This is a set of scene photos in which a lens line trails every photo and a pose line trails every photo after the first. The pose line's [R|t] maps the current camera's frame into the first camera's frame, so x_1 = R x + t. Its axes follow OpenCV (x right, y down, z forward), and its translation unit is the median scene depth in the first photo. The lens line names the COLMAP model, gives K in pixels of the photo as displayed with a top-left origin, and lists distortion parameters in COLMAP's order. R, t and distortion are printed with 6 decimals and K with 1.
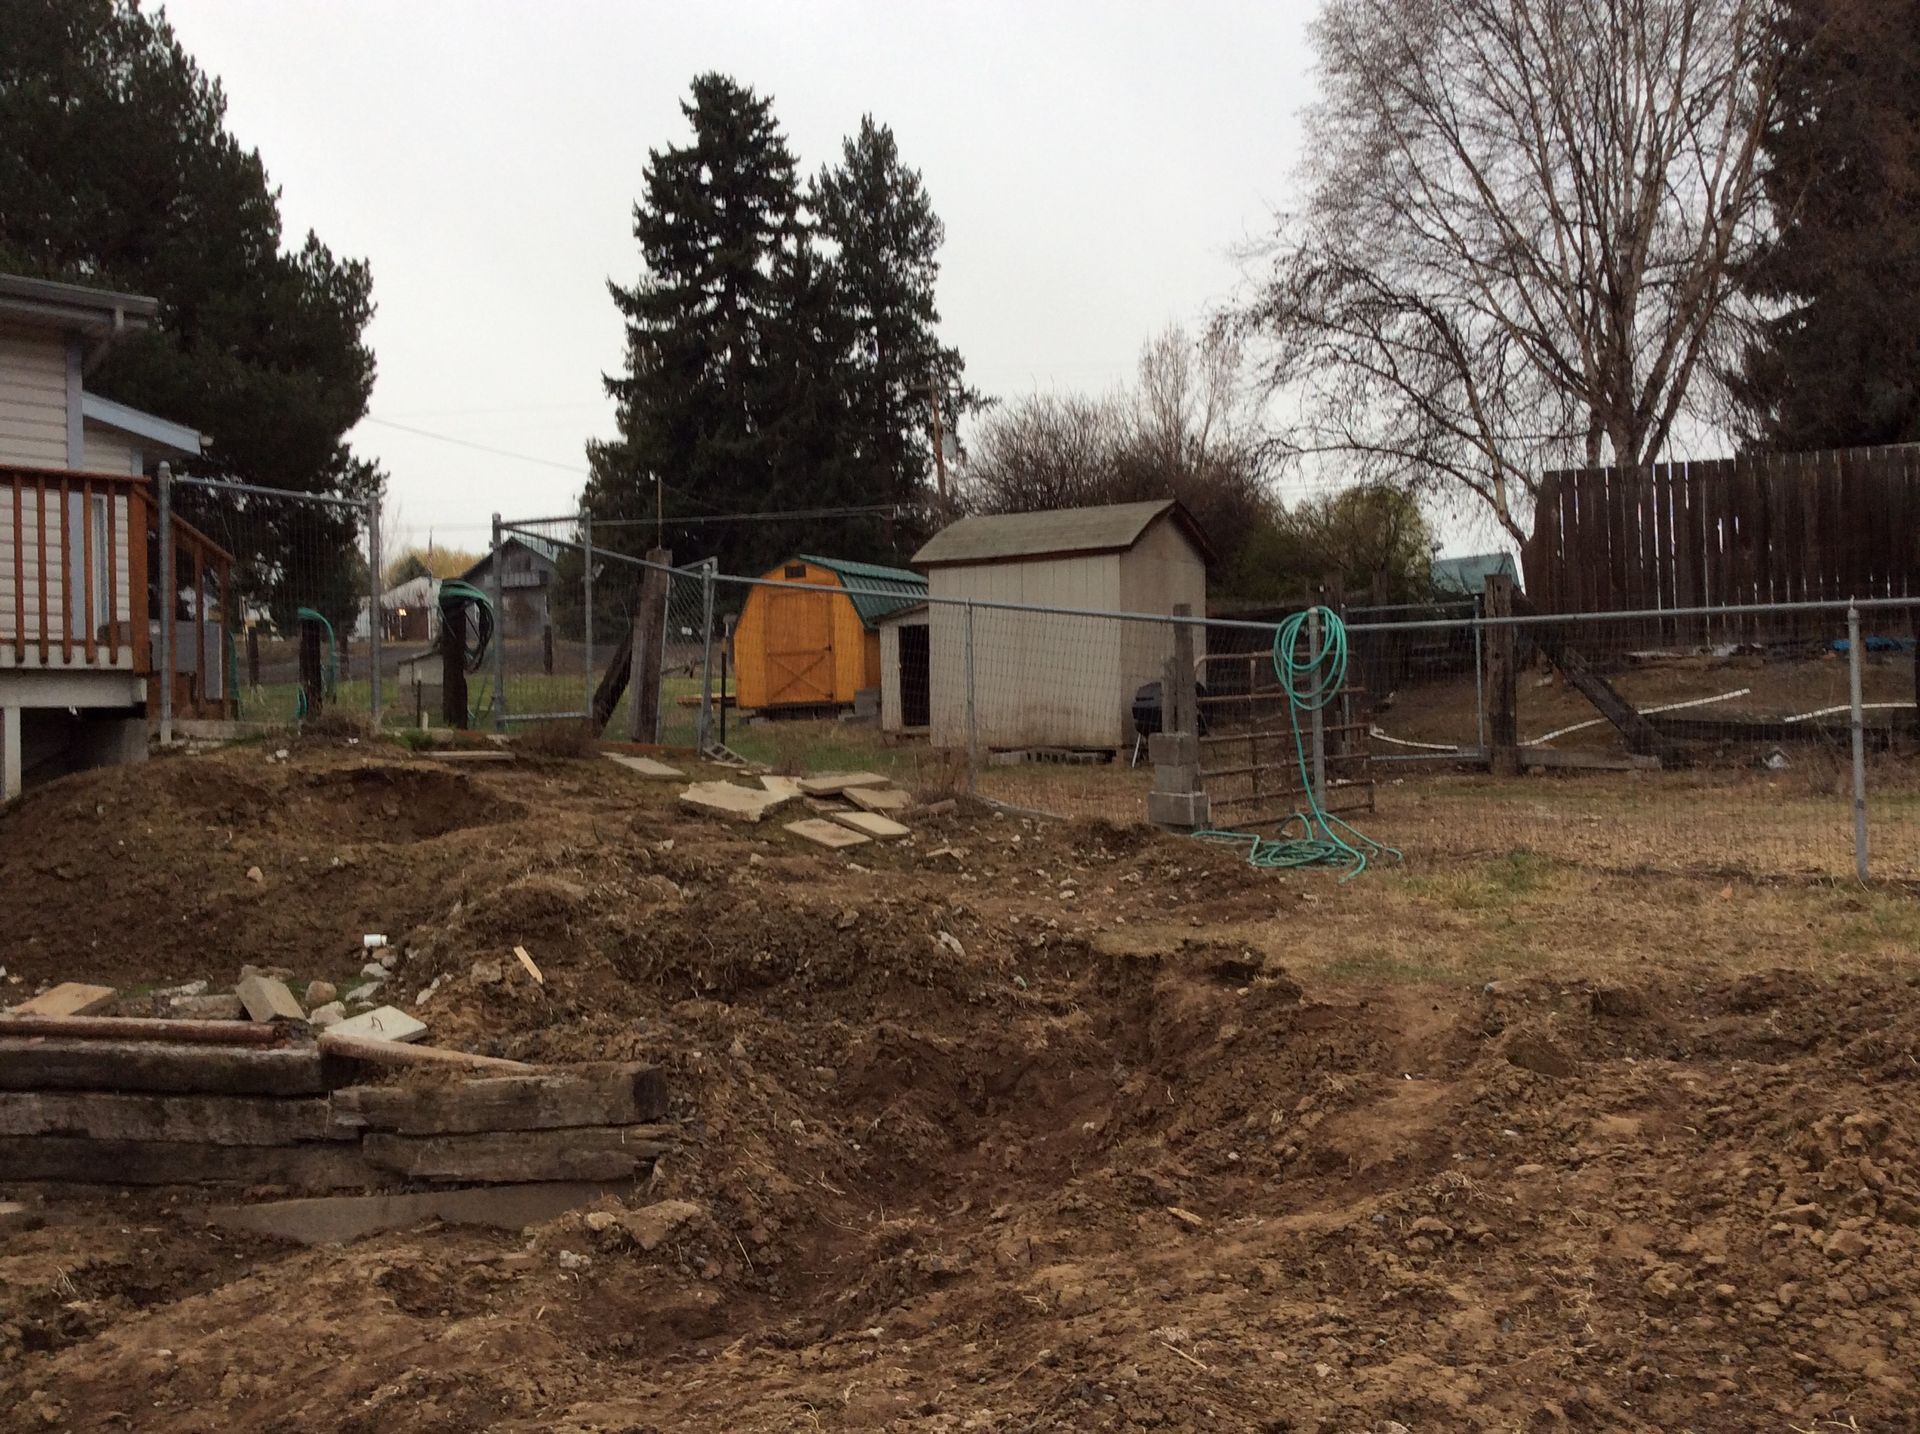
lens RADIAL K [[1713.8, 0, 960.0], [0, 1713.8, 717.0], [0, 0, 1]] dist [0.135686, -0.275983]
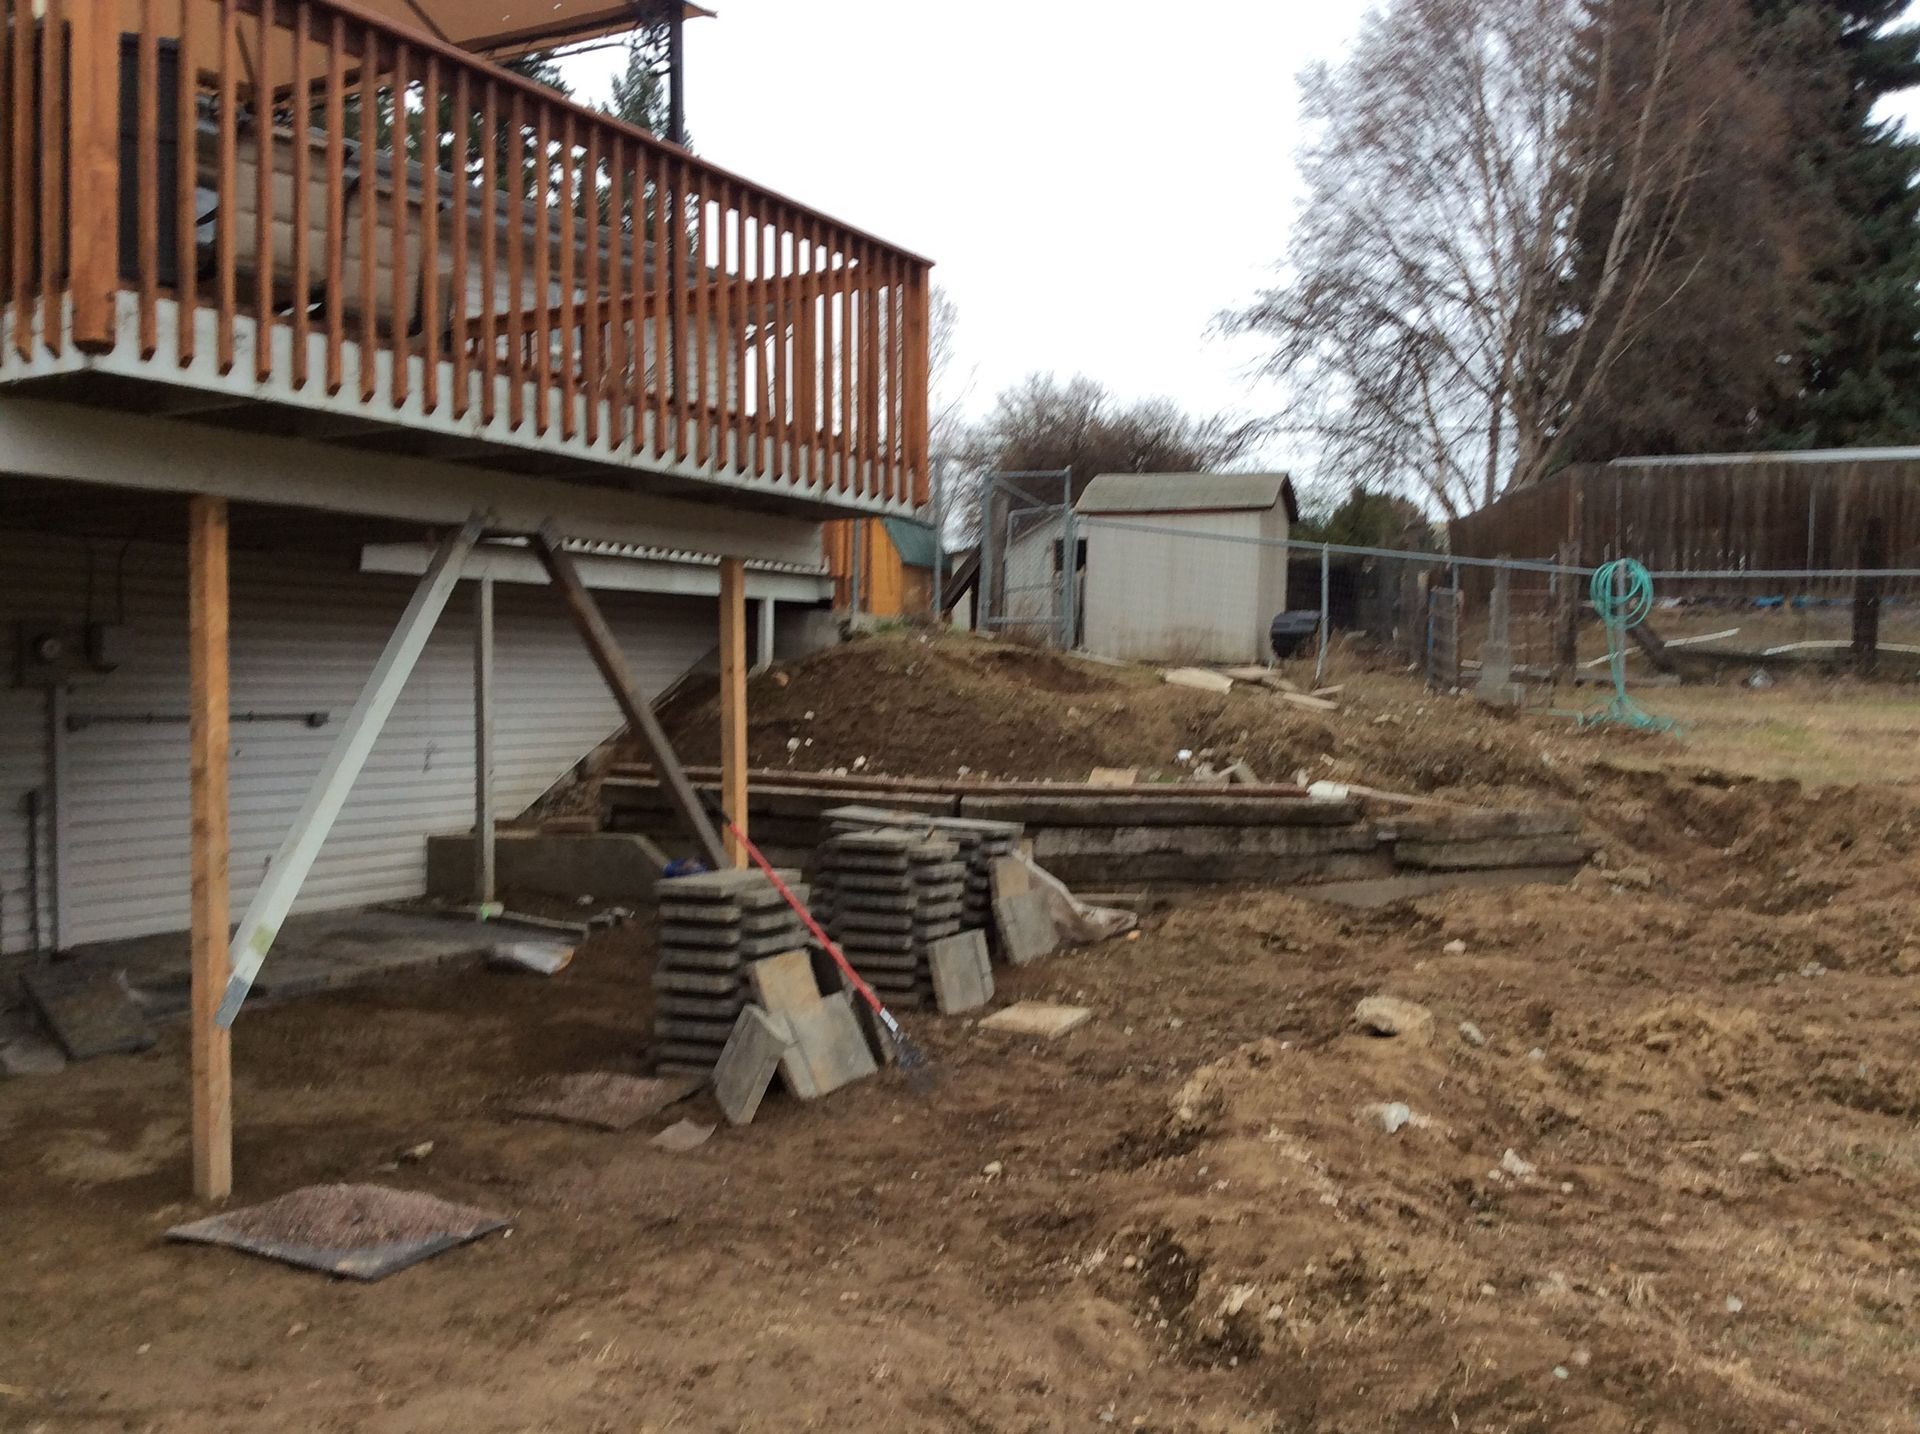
lens RADIAL K [[1713.8, 0, 960.0], [0, 1713.8, 717.0], [0, 0, 1]] dist [0.135686, -0.275983]
pose [[0.976076, 0.017637, 0.216713, -0.719718], [-0.024924, 0.999210, 0.030942, 0.039725], [-0.215996, -0.035603, 0.975745, -0.399387]]
